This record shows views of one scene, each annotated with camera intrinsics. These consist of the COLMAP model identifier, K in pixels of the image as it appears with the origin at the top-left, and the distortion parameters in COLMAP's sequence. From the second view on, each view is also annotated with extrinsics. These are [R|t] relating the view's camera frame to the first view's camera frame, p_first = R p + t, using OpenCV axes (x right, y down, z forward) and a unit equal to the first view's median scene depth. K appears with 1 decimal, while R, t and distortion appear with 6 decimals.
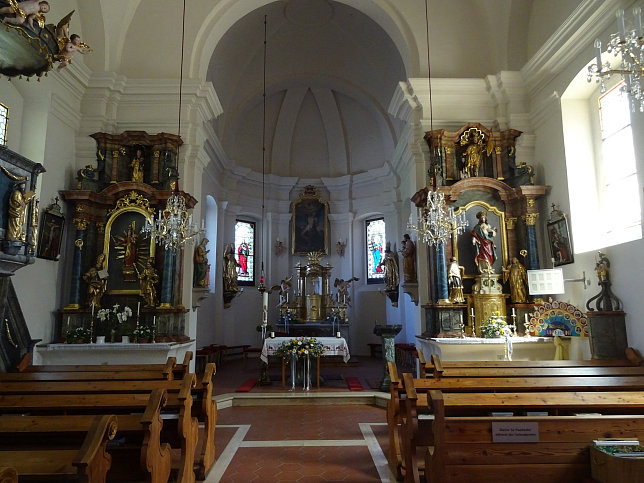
lens RADIAL K [[458.5, 0, 322.0], [0, 458.5, 241.5], [0, 0, 1]] dist [-0.003823, -0.001285]
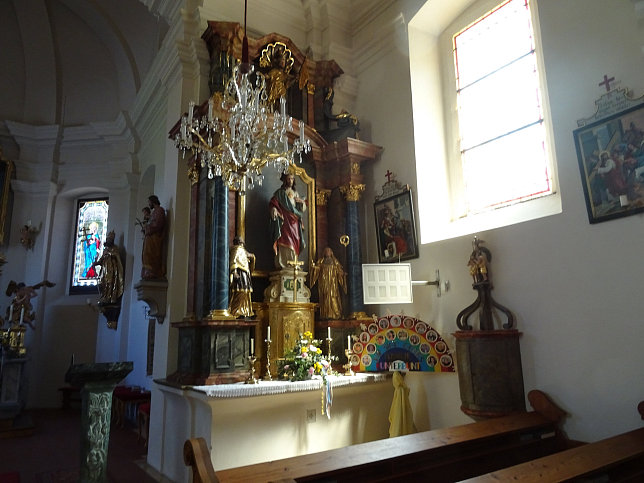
lens RADIAL K [[458.5, 0, 322.0], [0, 458.5, 241.5], [0, 0, 1]] dist [-0.003823, -0.001285]
pose [[0.830717, 0.104581, 0.546783, 0.057865], [-0.074589, 0.994249, -0.076845, 0.071833], [-0.551676, 0.023053, 0.833740, 0.444399]]
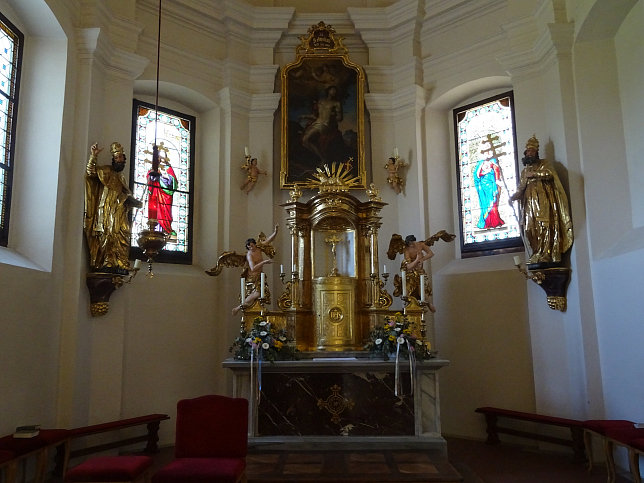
lens RADIAL K [[529.3, 0, 322.0], [0, 529.3, 241.5], [0, 0, 1]] dist [0.009375, 0.003048]
pose [[0.999546, -0.009835, -0.028468, -0.024815], [0.009517, 0.999891, -0.011274, 0.144915], [0.028575, 0.010998, 0.999531, 0.910347]]
